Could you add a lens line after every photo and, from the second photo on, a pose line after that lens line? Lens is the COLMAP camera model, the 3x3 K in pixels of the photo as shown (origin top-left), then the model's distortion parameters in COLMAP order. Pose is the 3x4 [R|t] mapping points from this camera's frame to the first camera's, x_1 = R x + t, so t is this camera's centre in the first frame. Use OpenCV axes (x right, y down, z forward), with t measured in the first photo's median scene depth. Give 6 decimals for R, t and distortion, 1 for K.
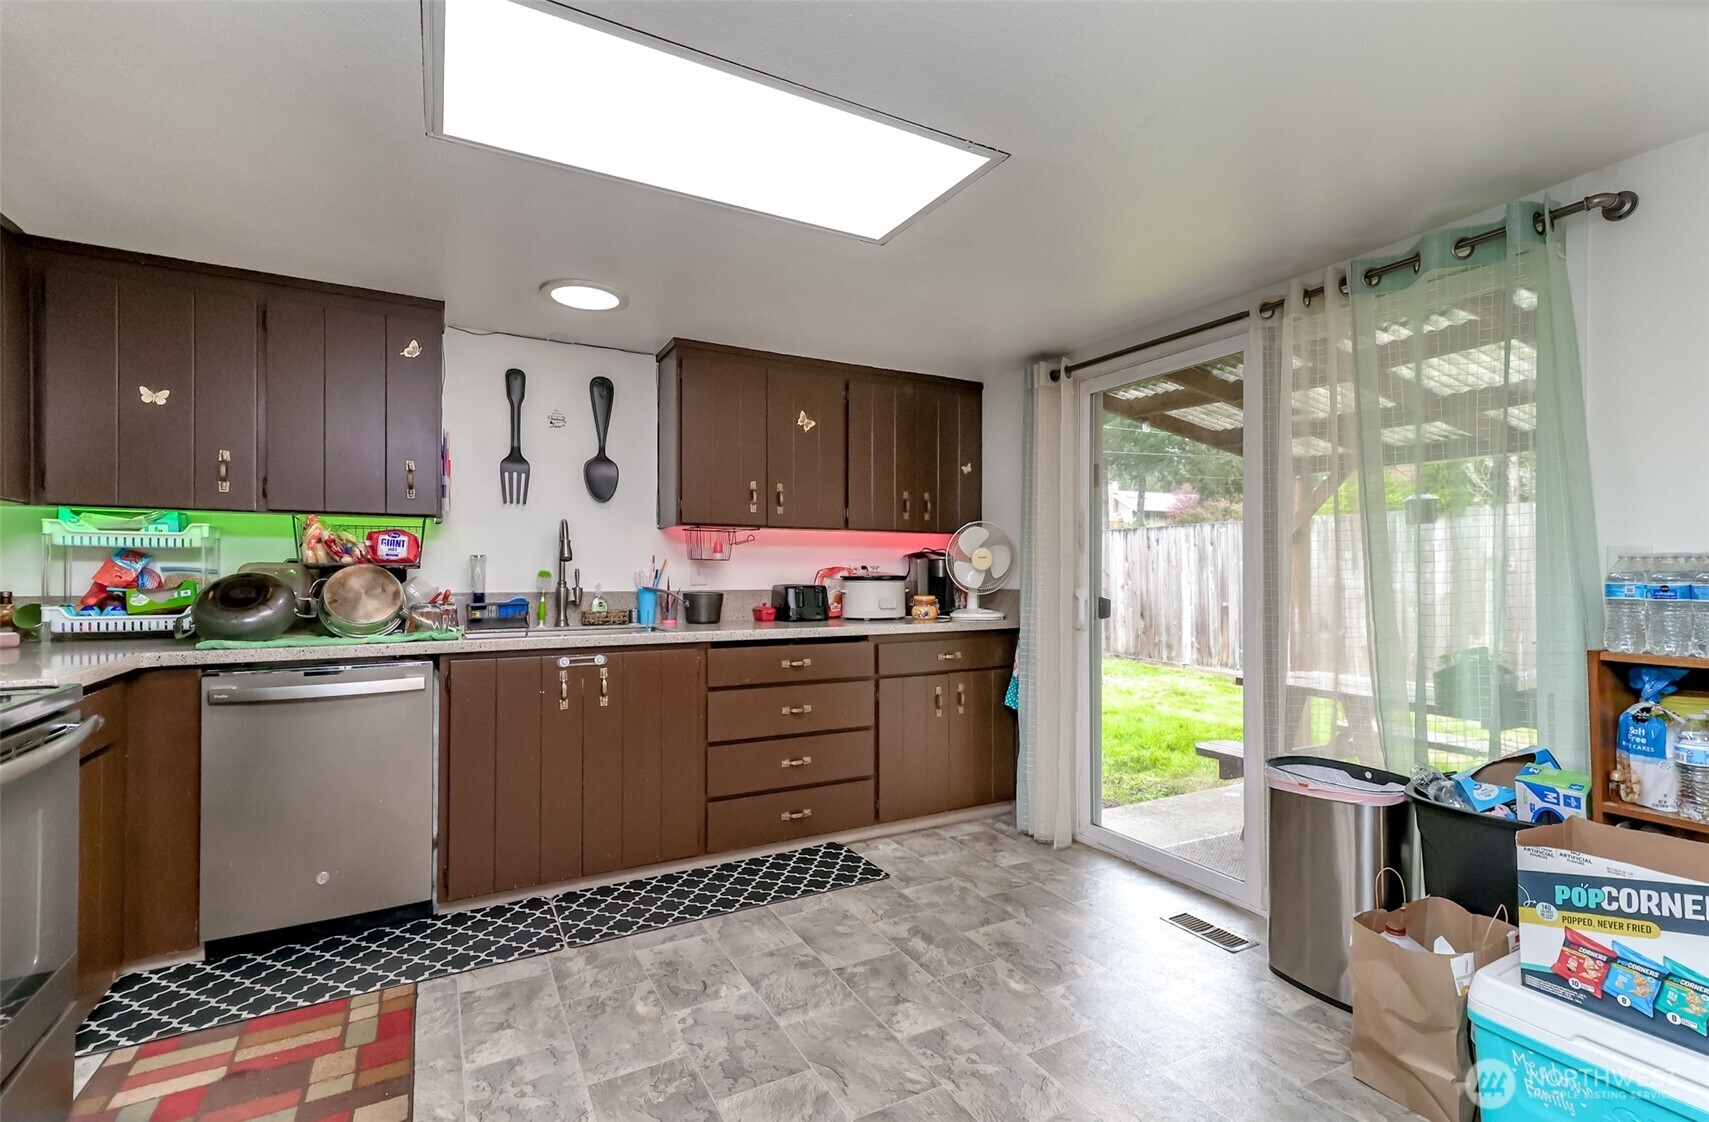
lens RADIAL K [[780.2, 0, 854.5], [0, 780.2, 561.0], [0, 0, 1]] dist [0.025370, -0.000154]
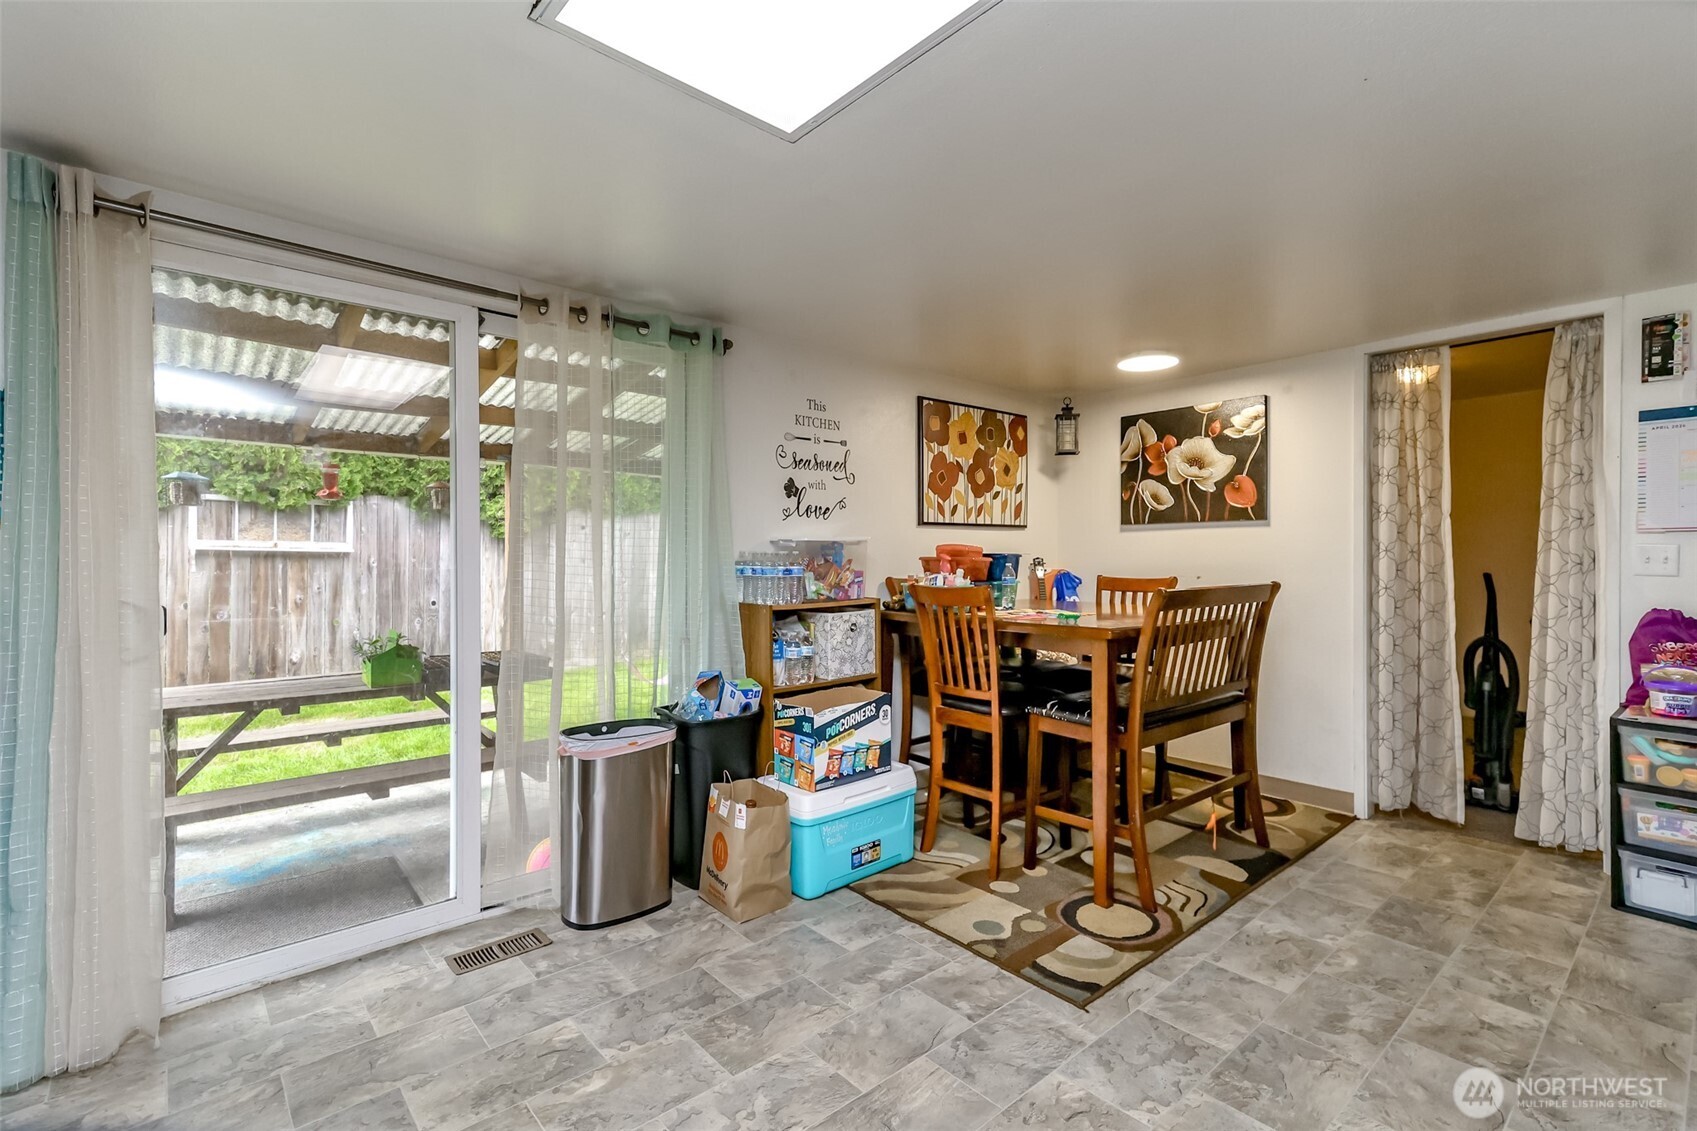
lens RADIAL K [[728.1, 0, 831.0], [0, 728.1, 566.9], [0, 0, 1]] dist [0.000388, -0.000004]
pose [[-0.209924, -0.007093, 0.977692, -0.760312], [-0.007454, 0.999956, 0.005654, 0.018787], [-0.977689, -0.006101, -0.209968, 1.321262]]
